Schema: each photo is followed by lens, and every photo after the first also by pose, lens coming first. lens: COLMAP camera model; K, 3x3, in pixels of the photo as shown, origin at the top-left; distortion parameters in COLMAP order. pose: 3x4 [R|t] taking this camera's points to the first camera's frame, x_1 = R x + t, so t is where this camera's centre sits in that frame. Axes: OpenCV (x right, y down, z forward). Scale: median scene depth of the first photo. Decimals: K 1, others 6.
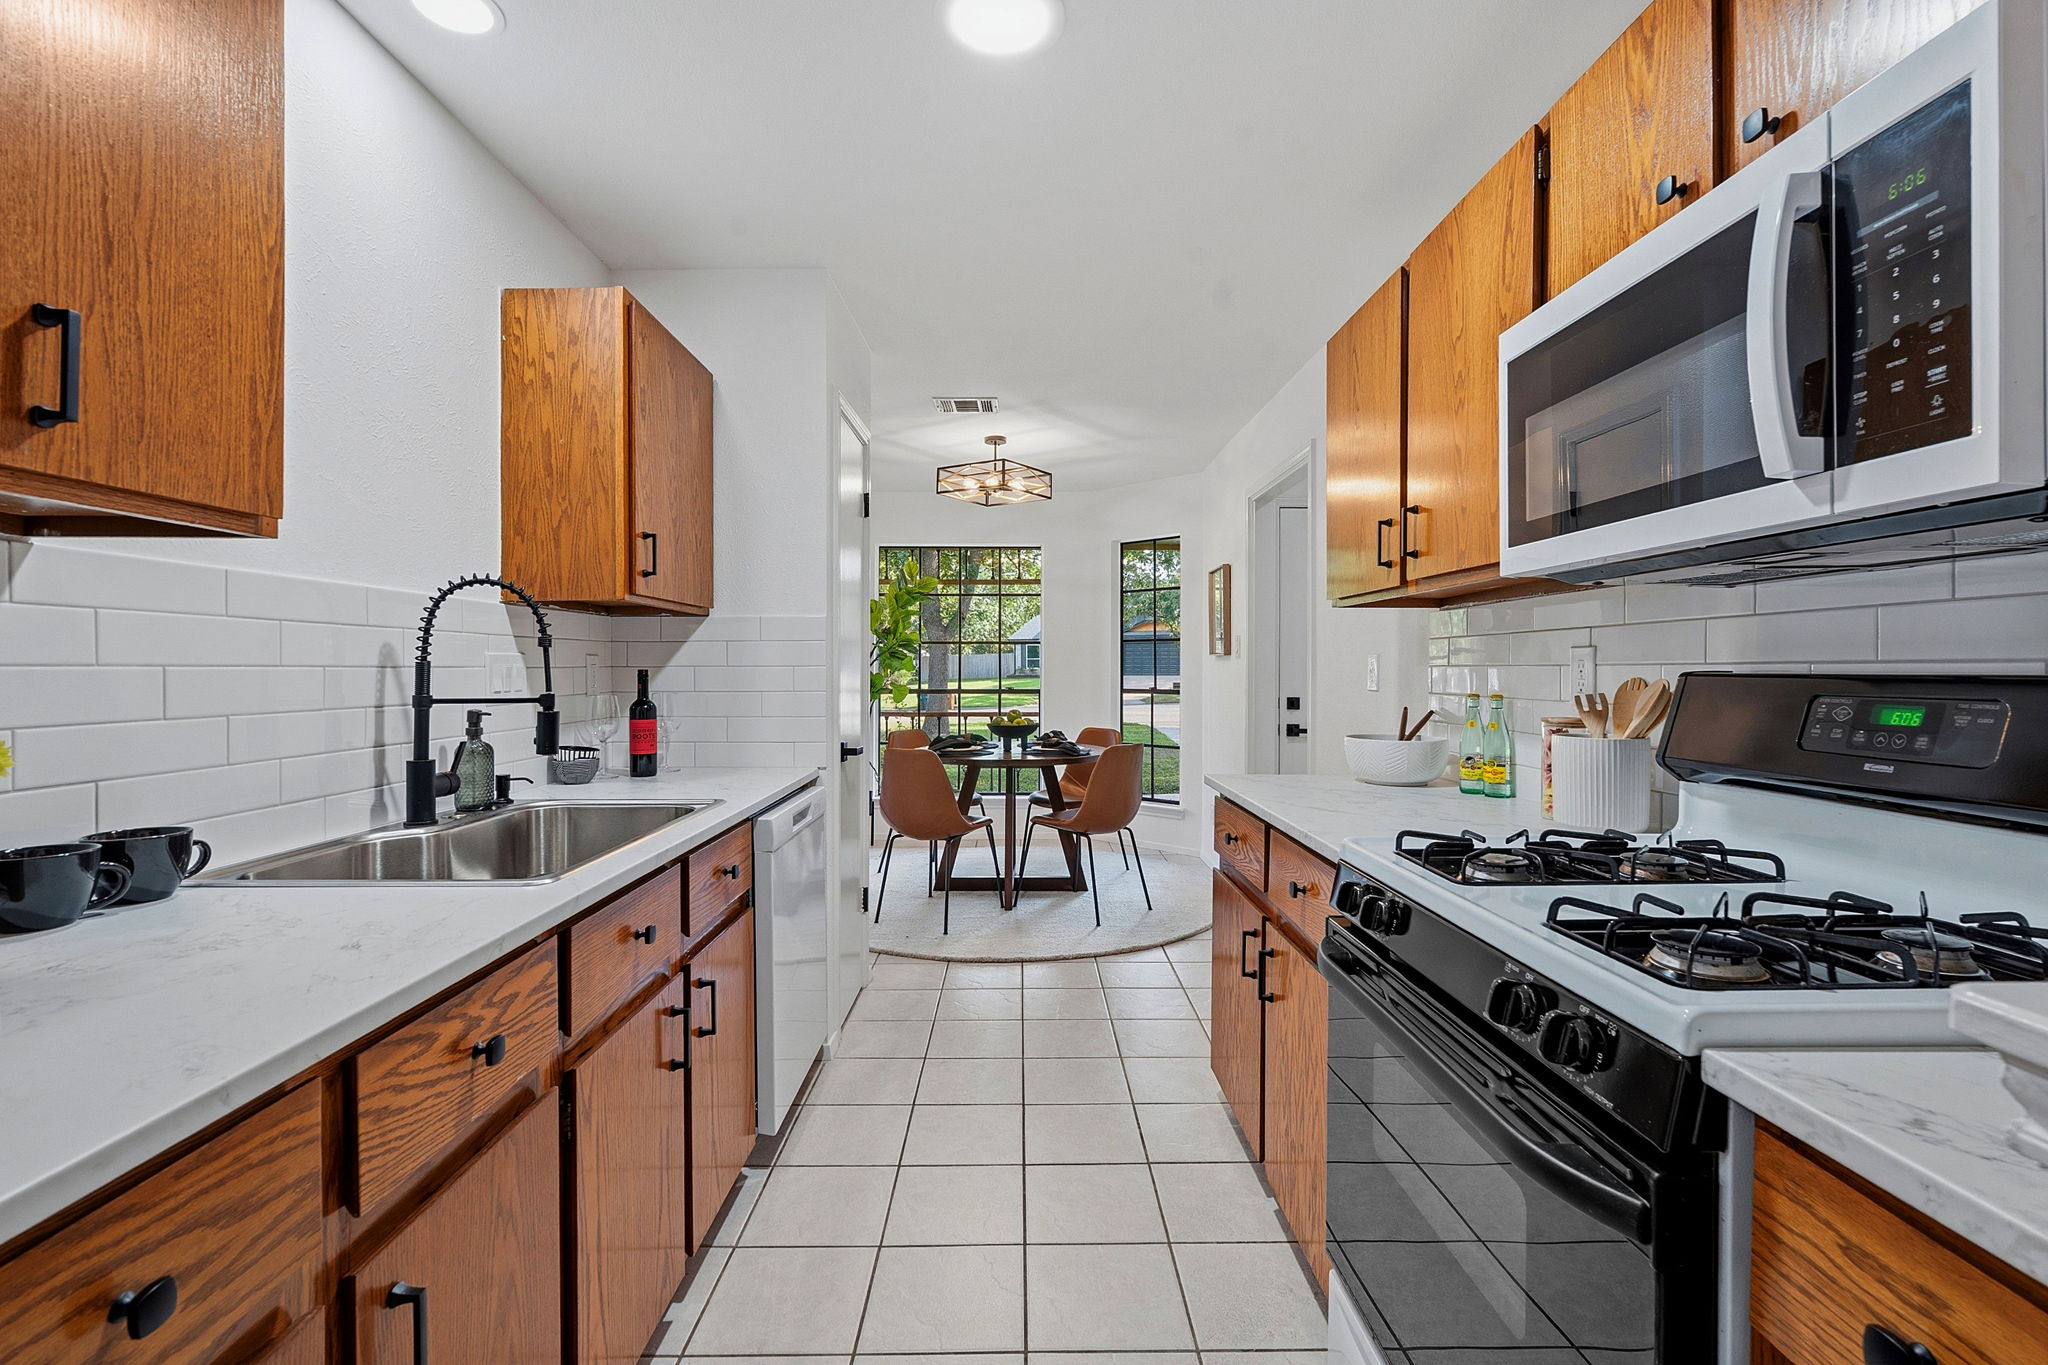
lens RADIAL K [[913.8, 0, 1026.3], [0, 913.8, 670.0], [0, 0, 1]] dist [-0.001038, 0.000393]
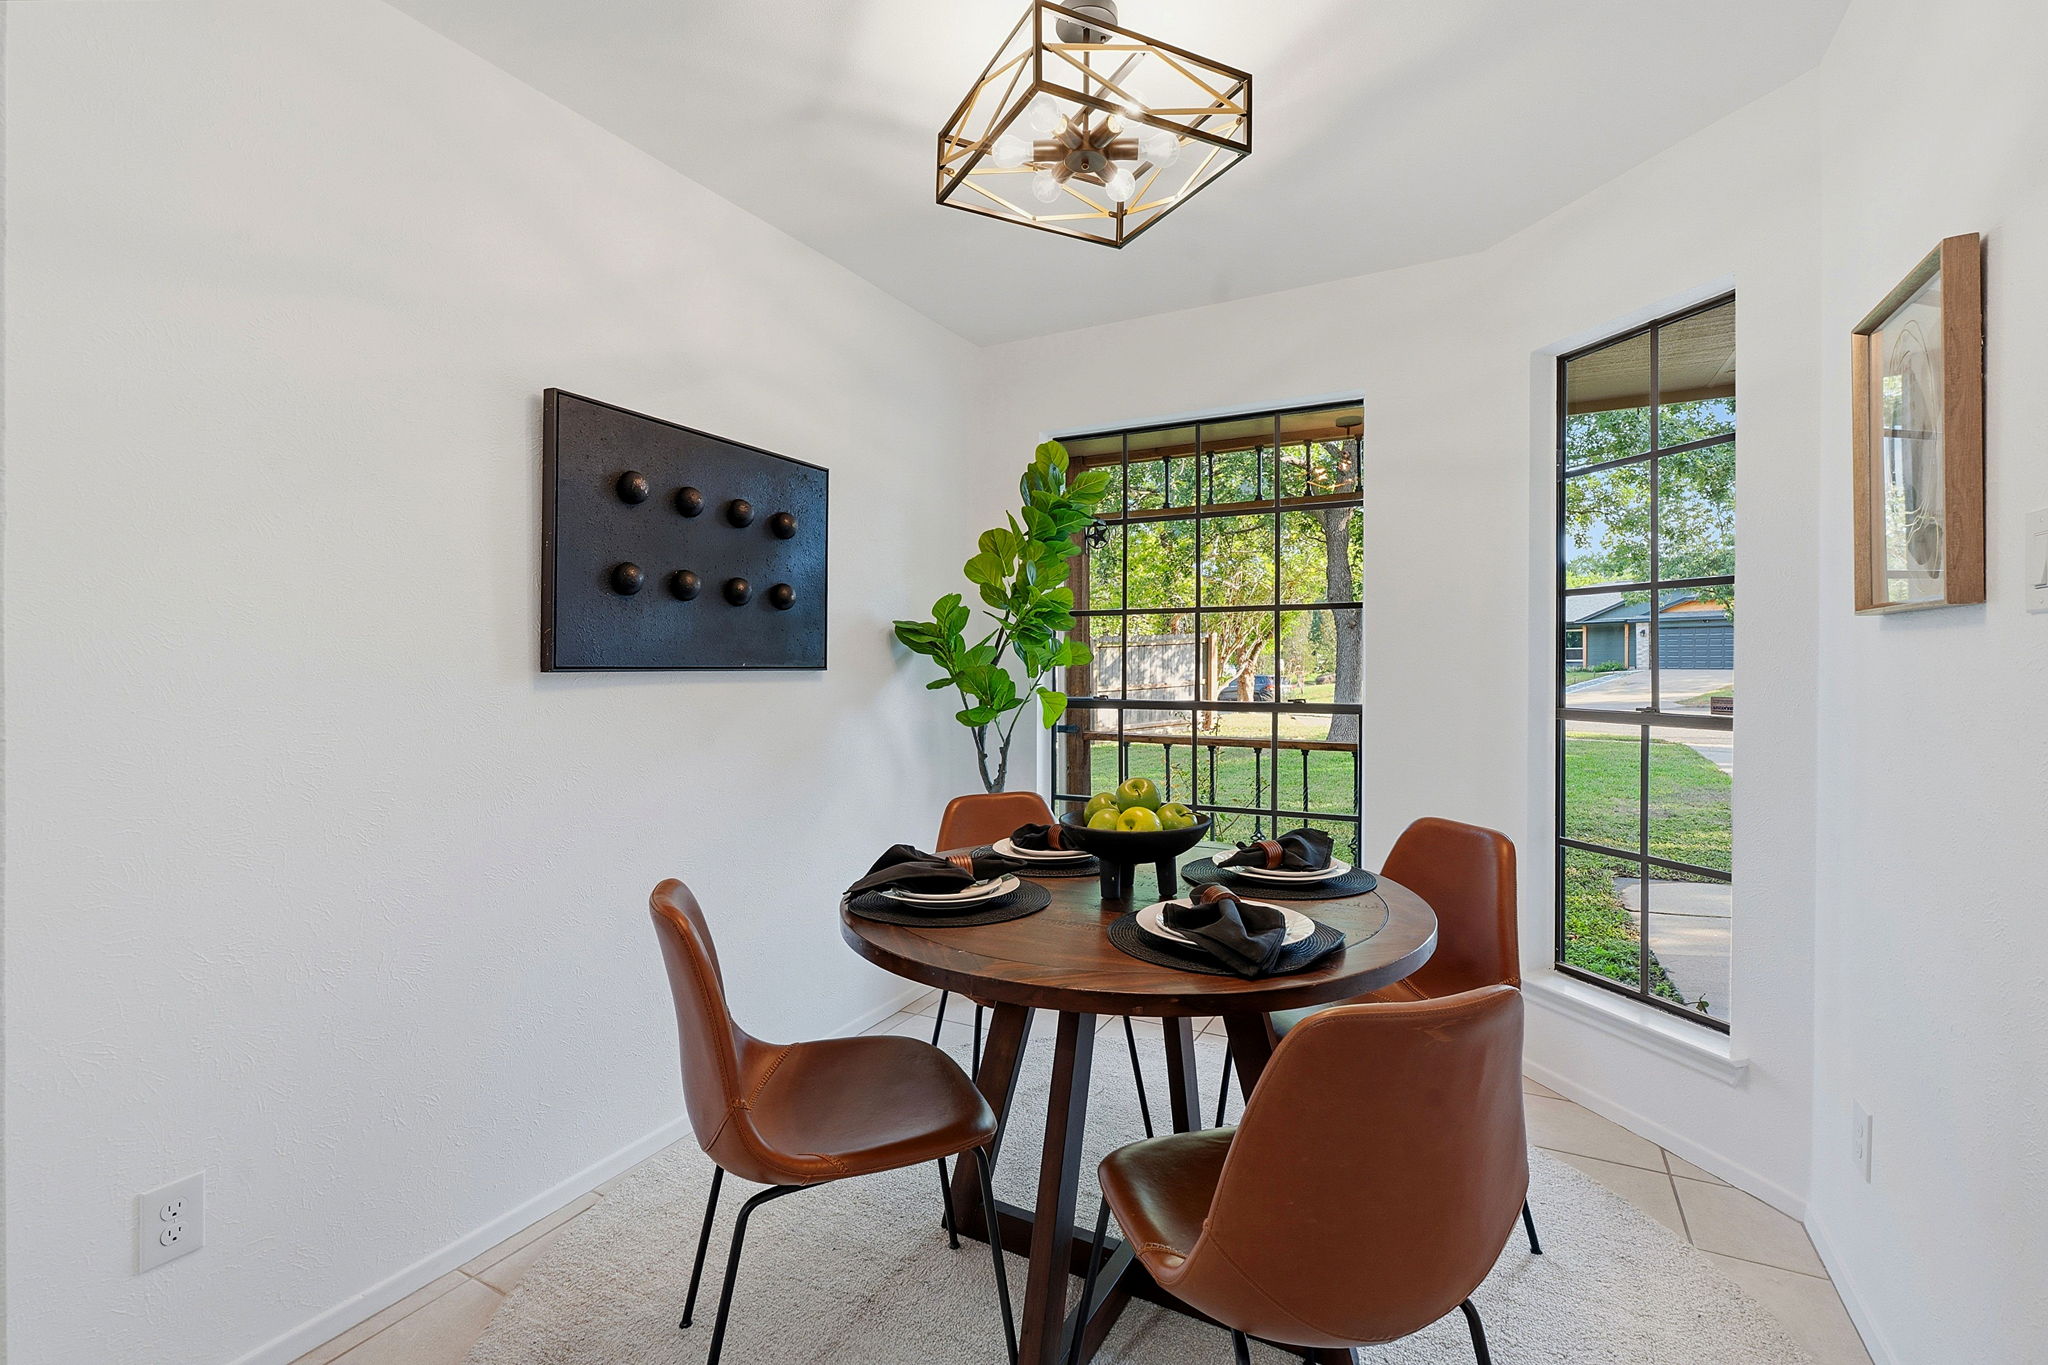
lens RADIAL K [[913.8, 0, 1026.3], [0, 913.8, 670.0], [0, 0, 1]] dist [-0.001038, 0.000393]
pose [[0.877805, 0.002547, -0.479012, 0.284130], [0.001586, 0.999965, 0.008225, -0.003032], [0.479016, -0.007979, 0.877770, 1.638474]]
